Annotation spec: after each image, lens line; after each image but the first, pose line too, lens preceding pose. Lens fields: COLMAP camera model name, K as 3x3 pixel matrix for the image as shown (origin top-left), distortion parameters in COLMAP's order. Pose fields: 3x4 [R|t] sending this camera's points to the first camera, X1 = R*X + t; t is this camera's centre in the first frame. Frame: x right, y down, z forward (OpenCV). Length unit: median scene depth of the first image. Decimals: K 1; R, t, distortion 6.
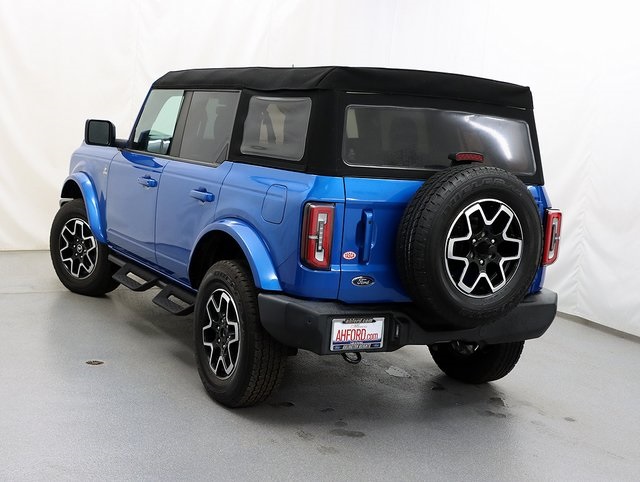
lens RADIAL K [[1007.2, 0, 320.0], [0, 1007.2, 241.0], [0, 0, 1]] dist [-0.004566, 0.010465]
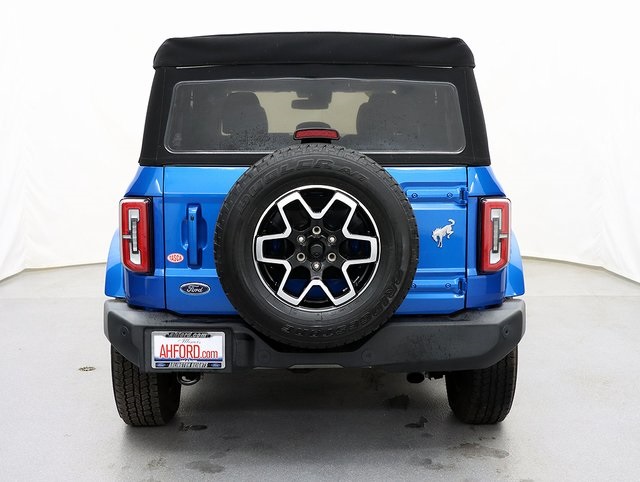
lens RADIAL K [[1007.2, 0, 320.0], [0, 1007.2, 241.0], [0, 0, 1]] dist [-0.004566, 0.010465]
pose [[0.854174, -0.010942, -0.519873, 0.568020], [0.003851, 0.999884, -0.014718, 0.012810], [0.519974, 0.010570, 0.854117, 0.327426]]
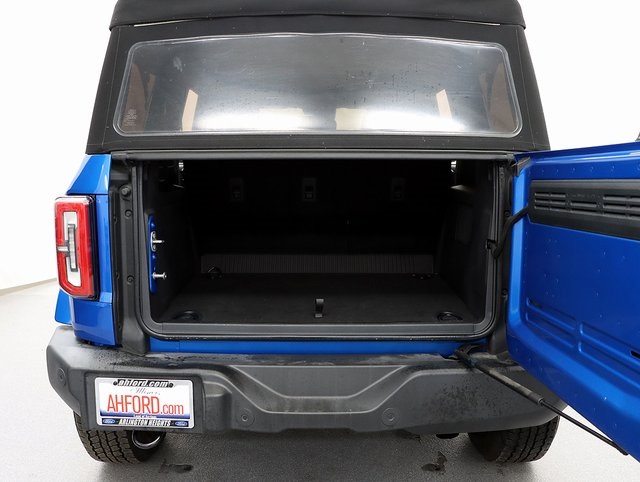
lens RADIAL K [[607.2, 0, 320.0], [0, 607.2, 241.0], [0, 0, 1]] dist [-0.170379, 0.138742]
pose [[0.849324, -0.011338, -0.527750, 0.322040], [0.000711, 0.999793, -0.020334, -0.001073], [0.527871, 0.016895, 0.849157, 0.734271]]
